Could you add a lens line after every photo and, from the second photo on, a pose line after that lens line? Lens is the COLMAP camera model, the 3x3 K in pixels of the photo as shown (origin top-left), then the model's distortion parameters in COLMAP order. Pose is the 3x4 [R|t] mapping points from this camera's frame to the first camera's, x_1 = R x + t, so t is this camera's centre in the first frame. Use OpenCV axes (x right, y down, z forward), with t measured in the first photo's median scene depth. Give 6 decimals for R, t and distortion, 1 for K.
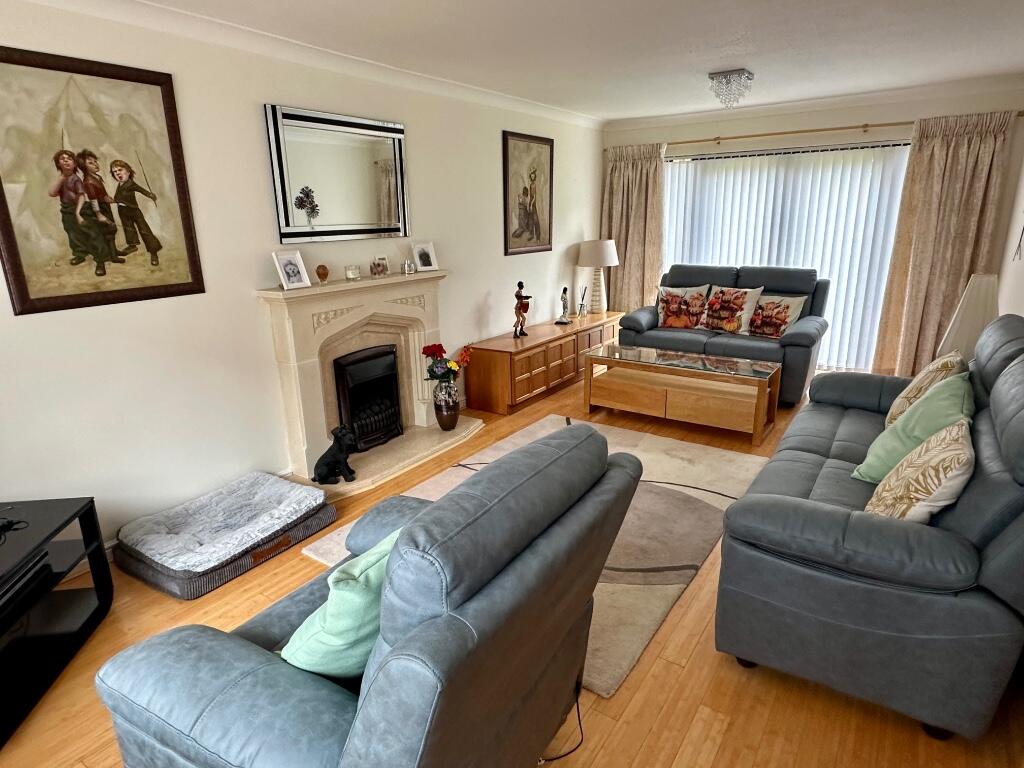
lens RADIAL K [[603.3, 0, 516.3], [0, 603.3, 382.8], [0, 0, 1]] dist [-0.000167, 0.000481]
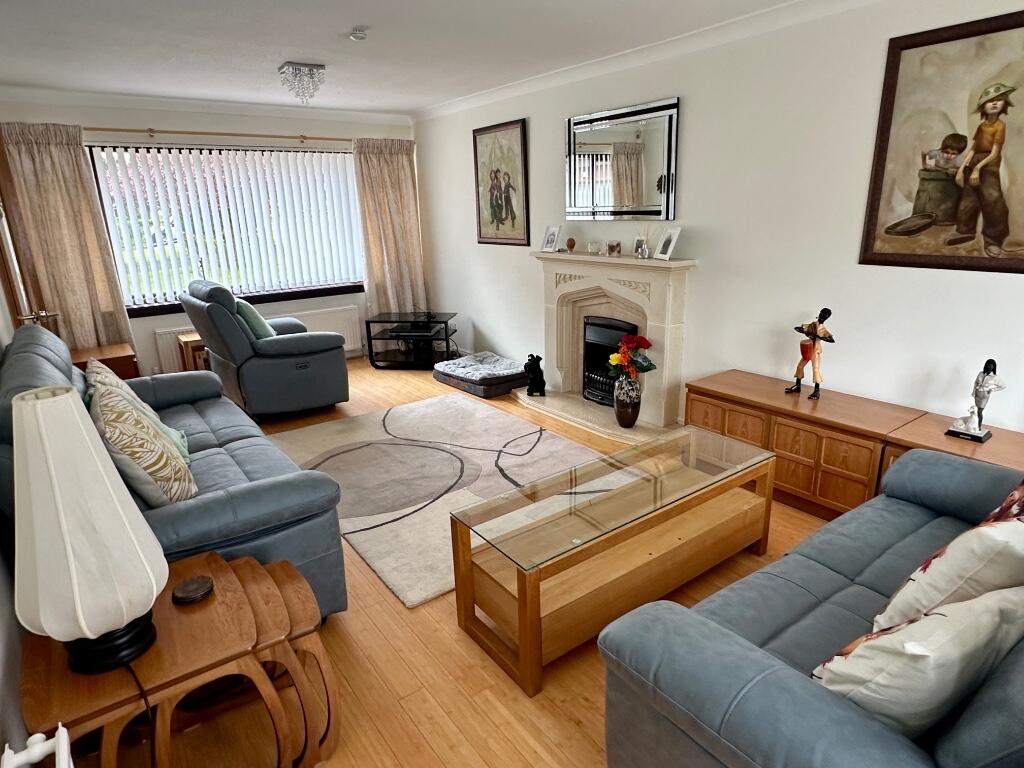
lens RADIAL K [[603.3, 0, 516.9], [0, 603.3, 383.4], [0, 0, 1]] dist [-0.000167, 0.000481]
pose [[-0.331920, 0.295753, -0.895745, 1.105831], [-0.219759, 0.899207, 0.378328, -0.433931], [0.917352, 0.322423, -0.233471, 1.483756]]
